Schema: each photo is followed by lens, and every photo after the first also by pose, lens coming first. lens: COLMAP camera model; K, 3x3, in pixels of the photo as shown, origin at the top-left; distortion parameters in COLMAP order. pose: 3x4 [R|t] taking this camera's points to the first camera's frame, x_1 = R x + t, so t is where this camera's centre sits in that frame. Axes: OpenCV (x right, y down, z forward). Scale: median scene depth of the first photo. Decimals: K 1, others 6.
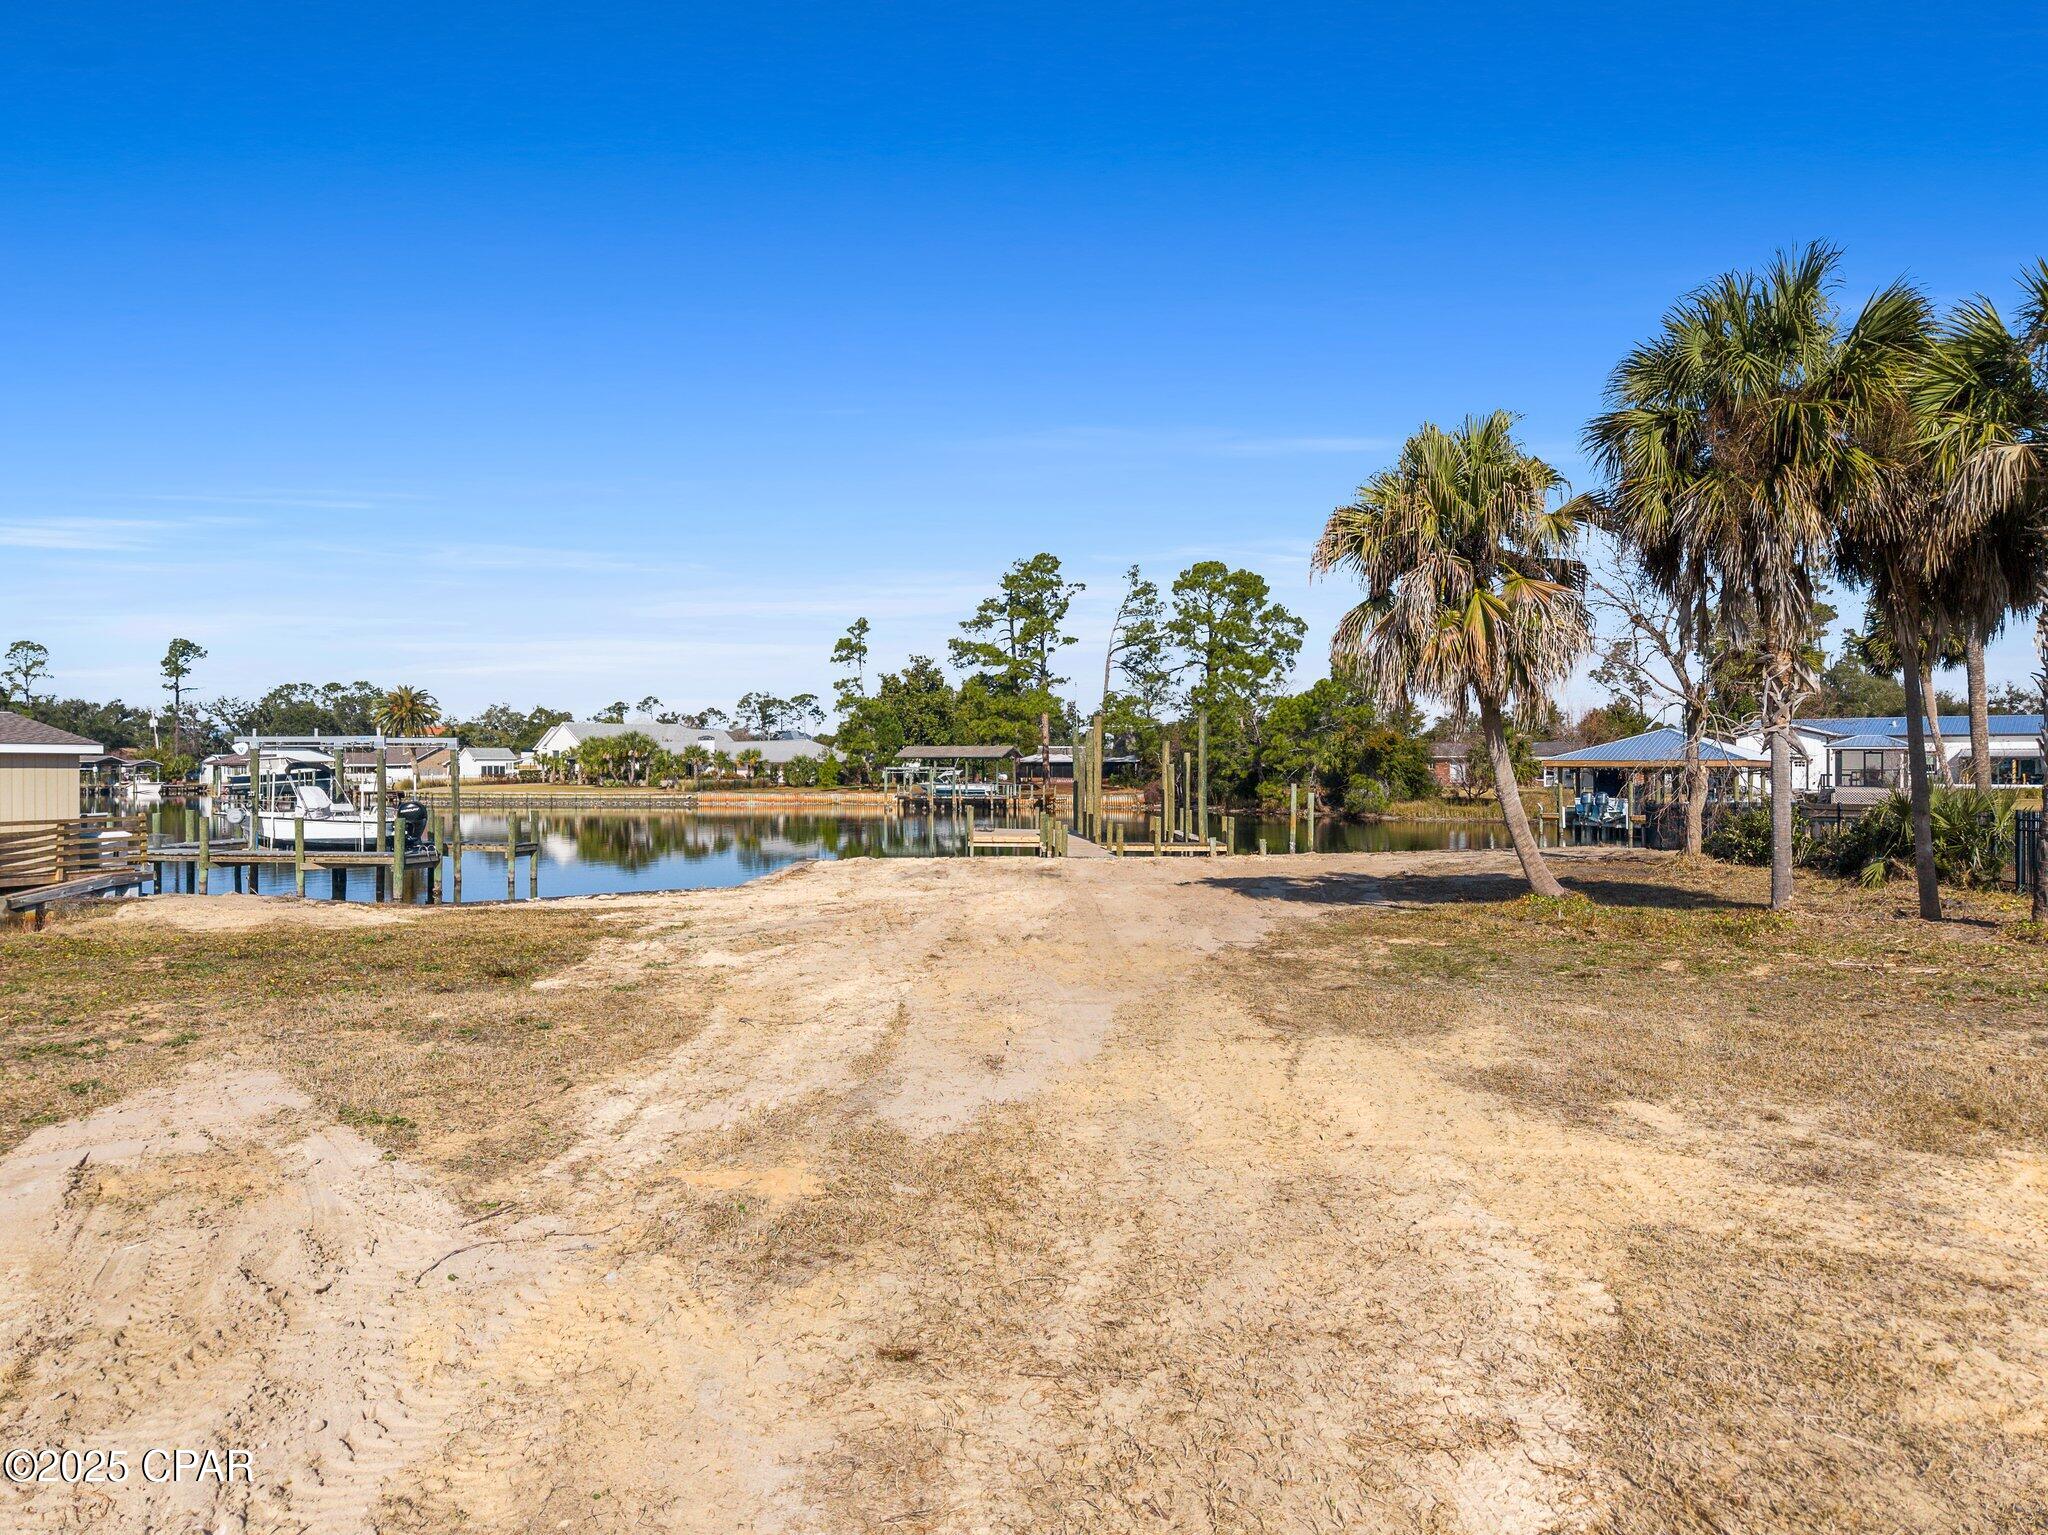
lens RADIAL K [[1337.7, 0, 1024.0], [0, 1337.7, 767.5], [0, 0, 1]] dist [0.118657, -0.154000]
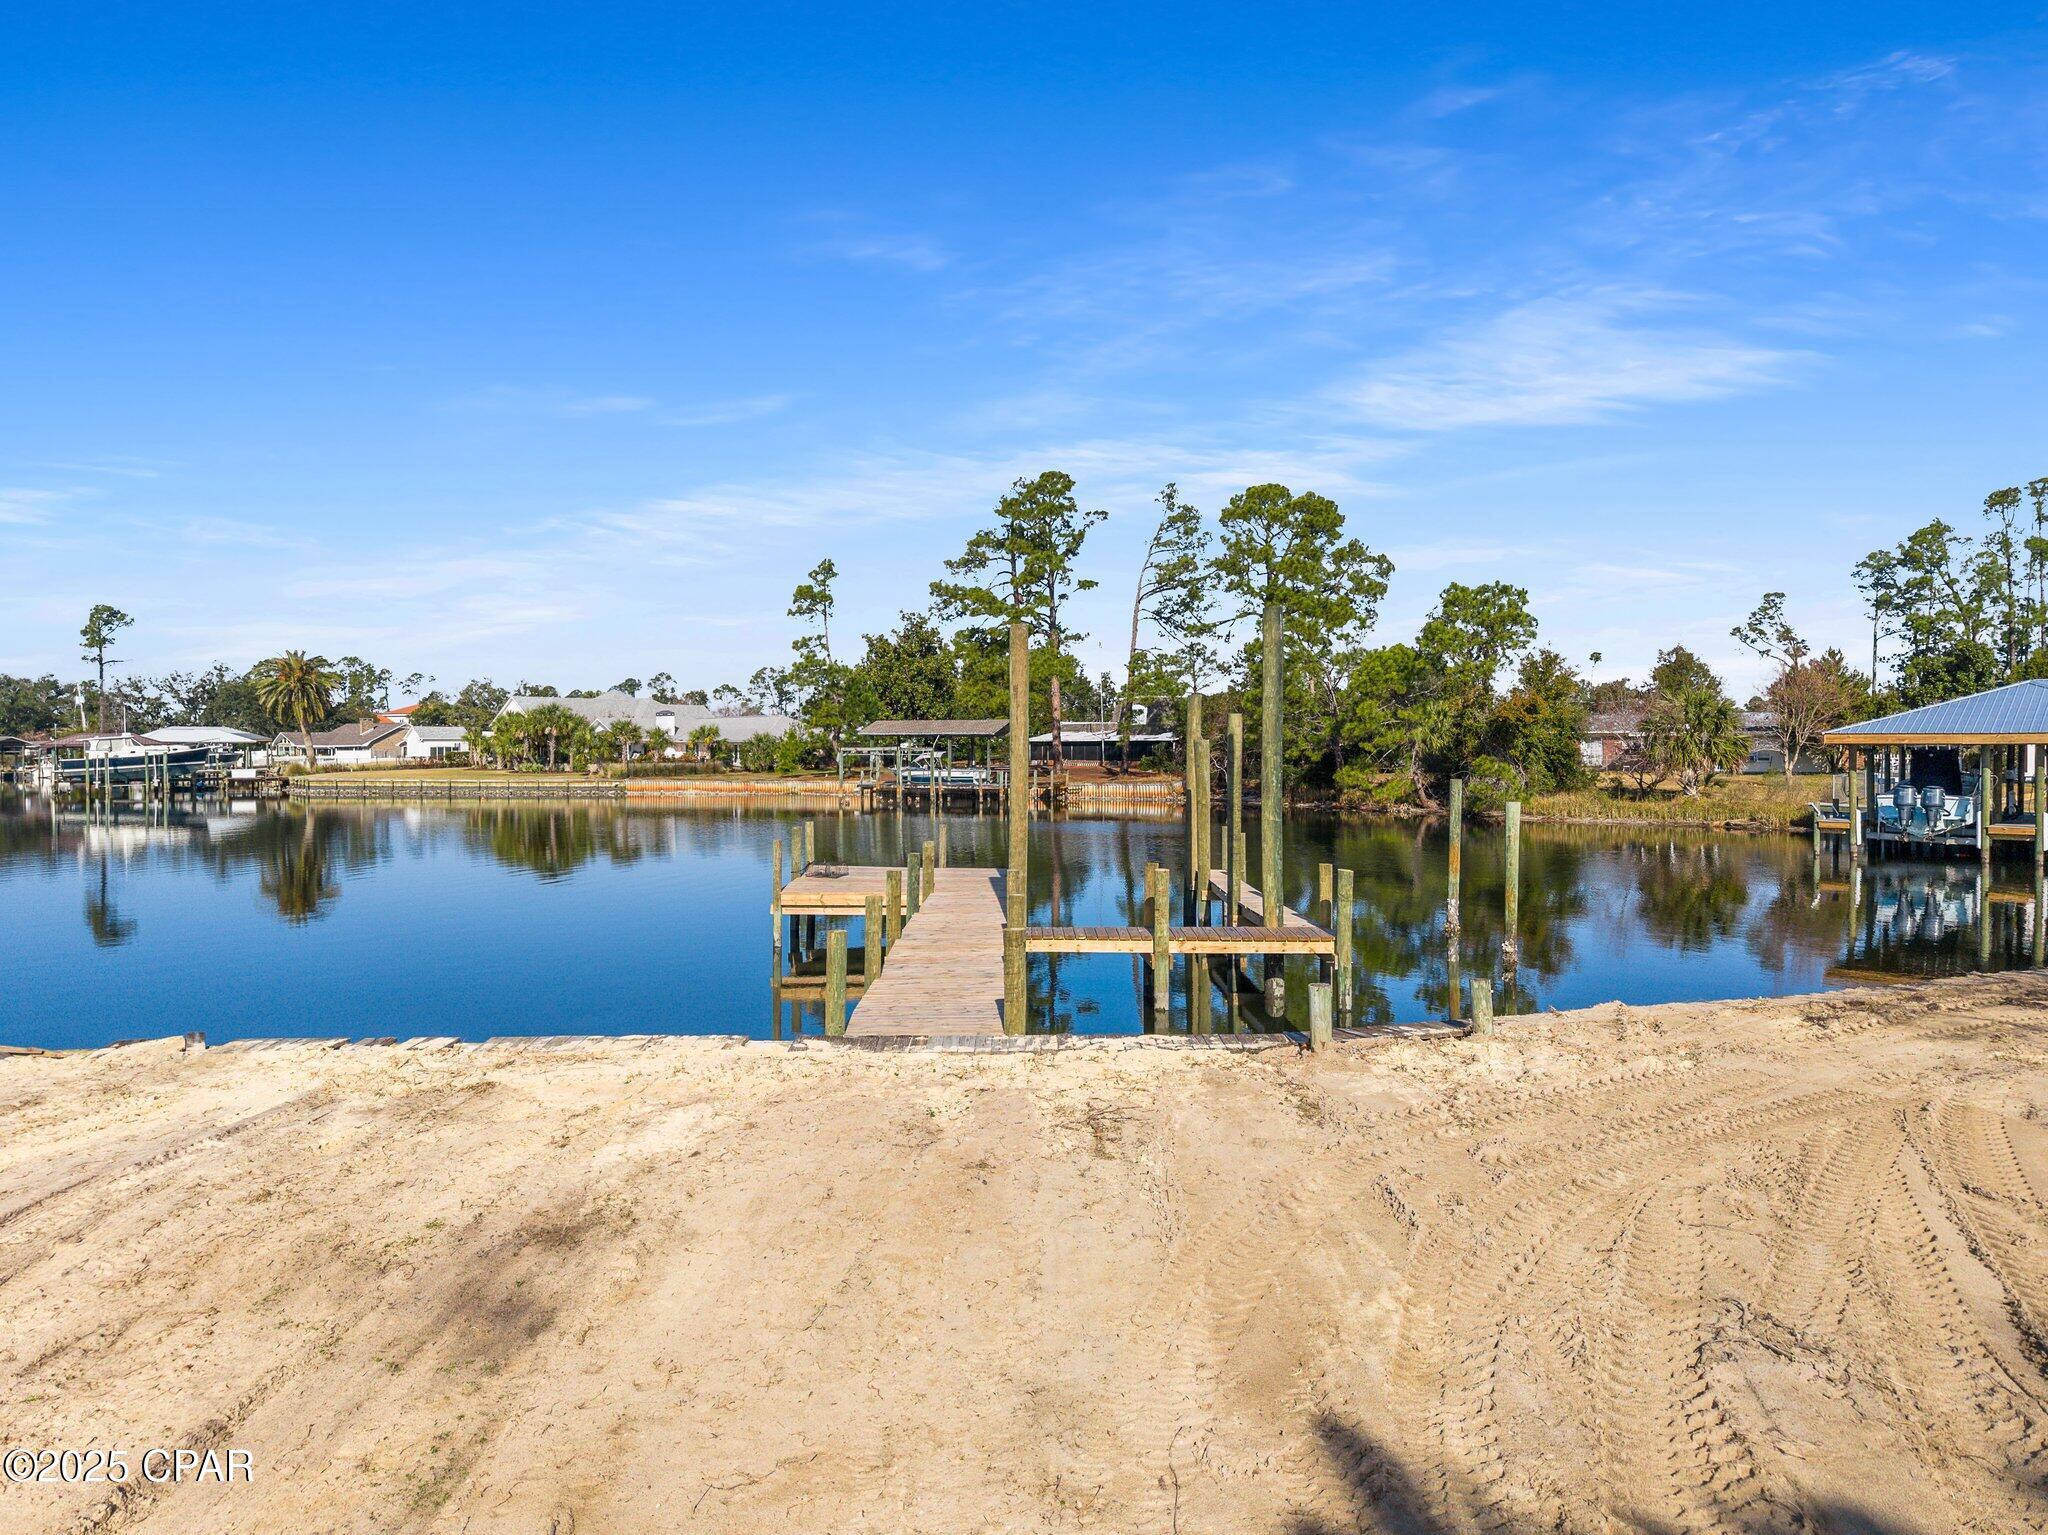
lens RADIAL K [[1337.7, 0, 1024.0], [0, 1337.7, 767.5], [0, 0, 1]] dist [0.118657, -0.154000]
pose [[0.999282, -0.001355, -0.037875, 0.026497], [0.001902, 0.999894, 0.014414, 0.000249], [0.037852, -0.014476, 0.999179, 0.214427]]
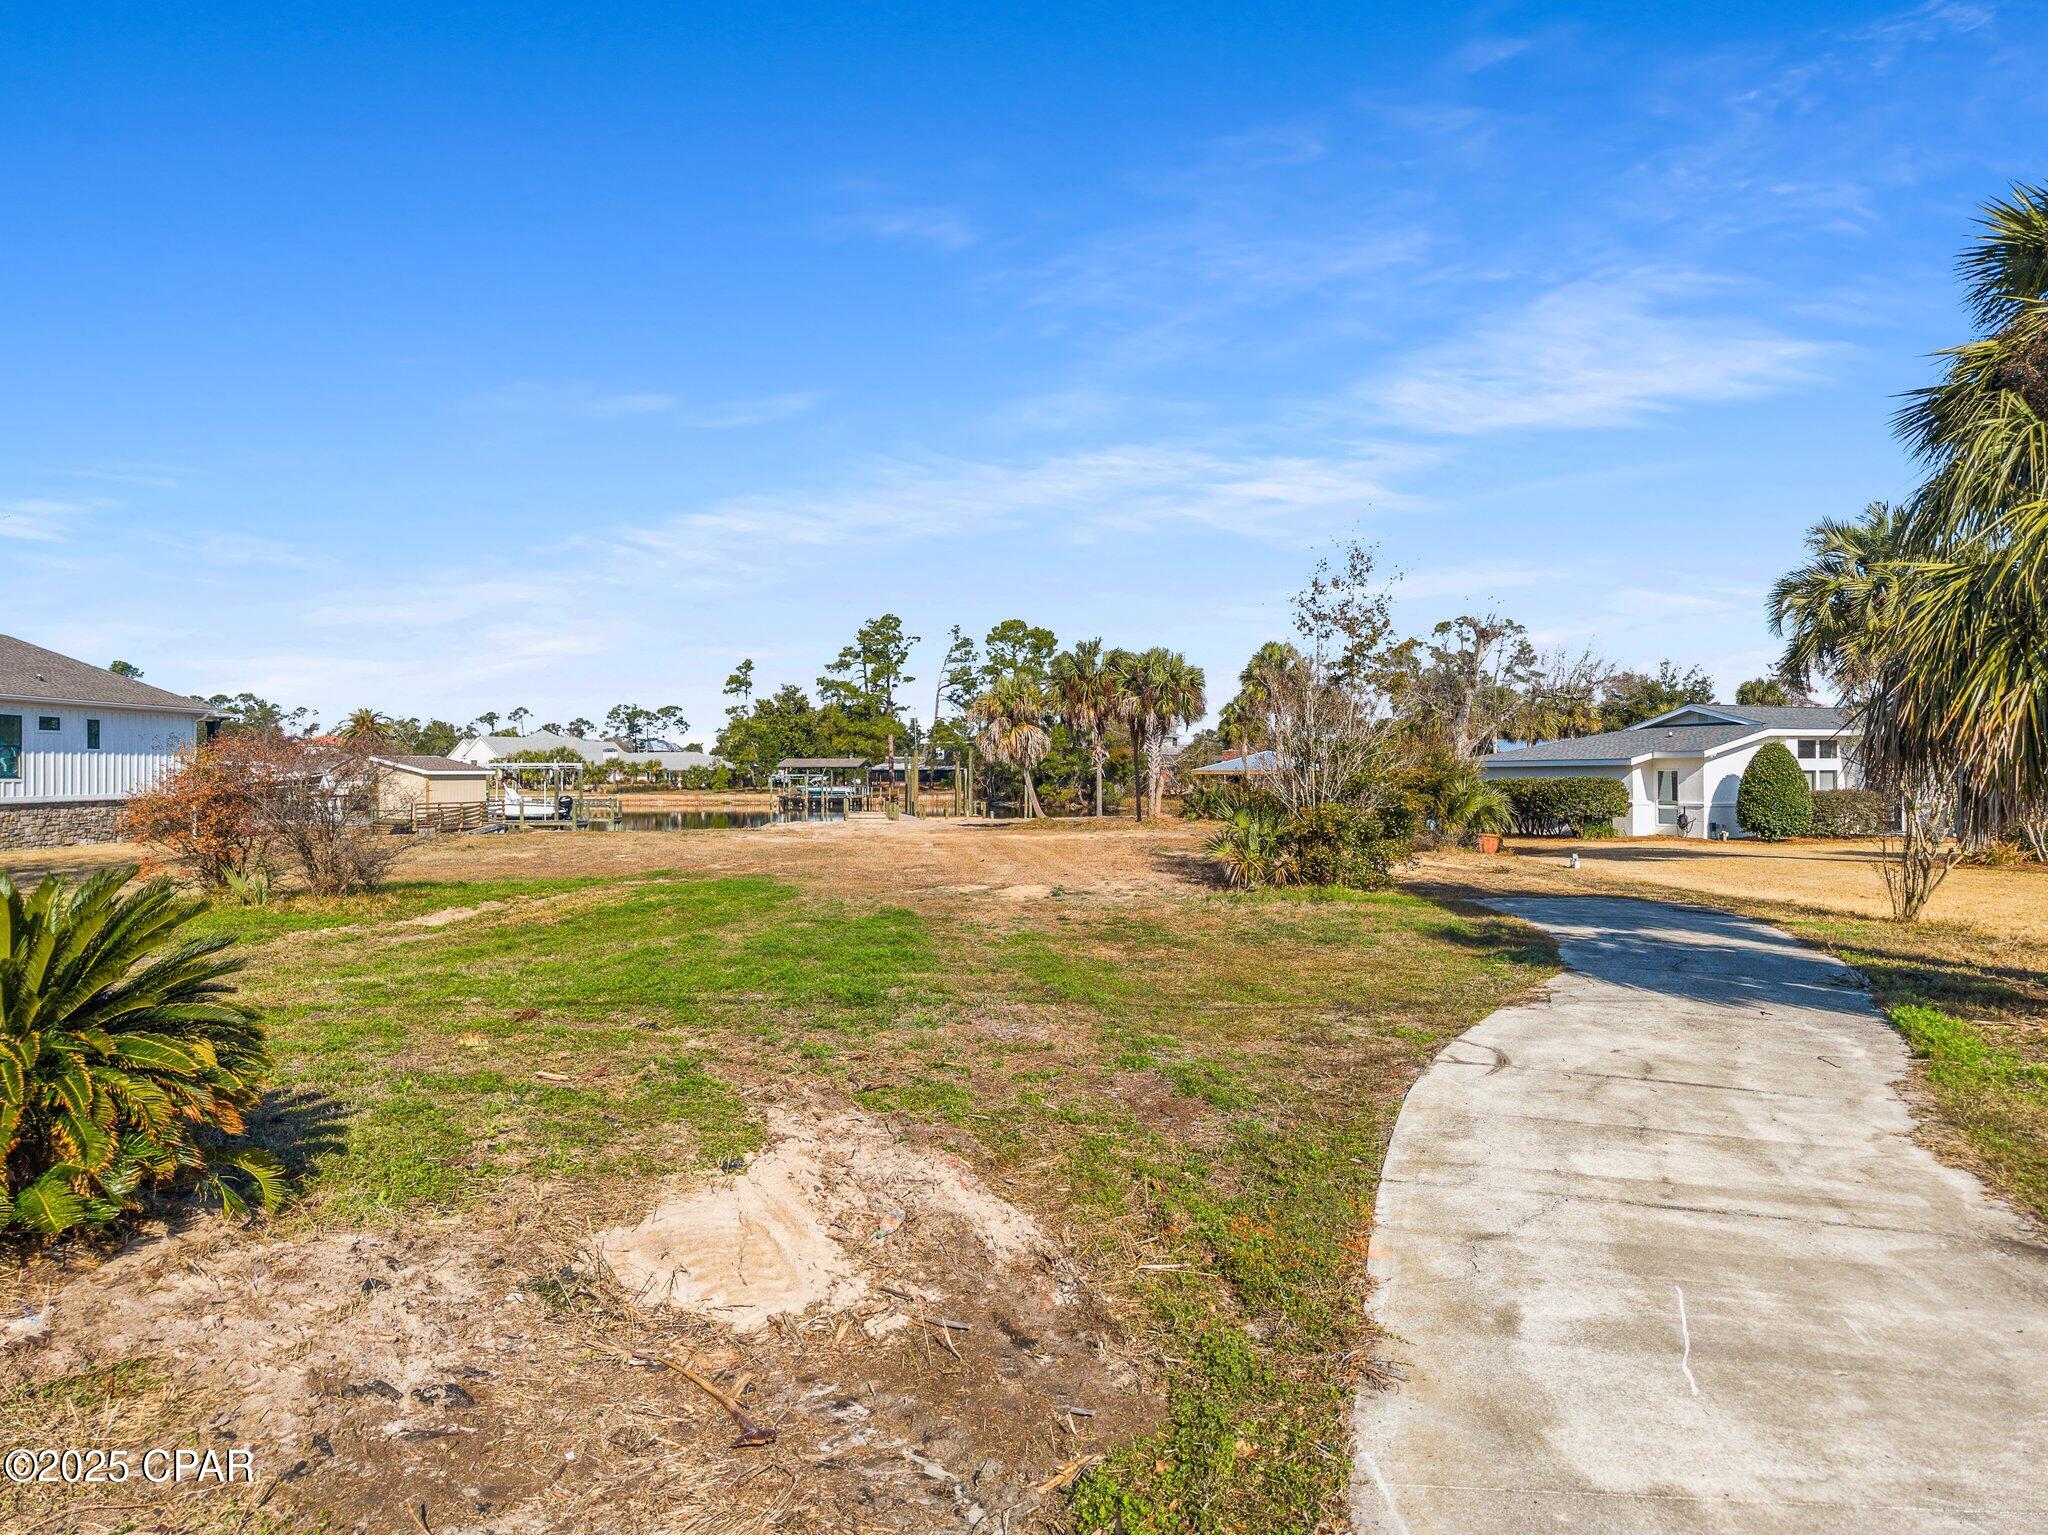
lens RADIAL K [[1337.7, 0, 1024.0], [0, 1337.7, 767.5], [0, 0, 1]] dist [0.118657, -0.154000]
pose [[0.993589, -0.001400, 0.113041, -0.002772], [0.001710, 0.999995, -0.002637, -0.003093], [-0.113037, 0.002814, 0.993587, -0.332742]]
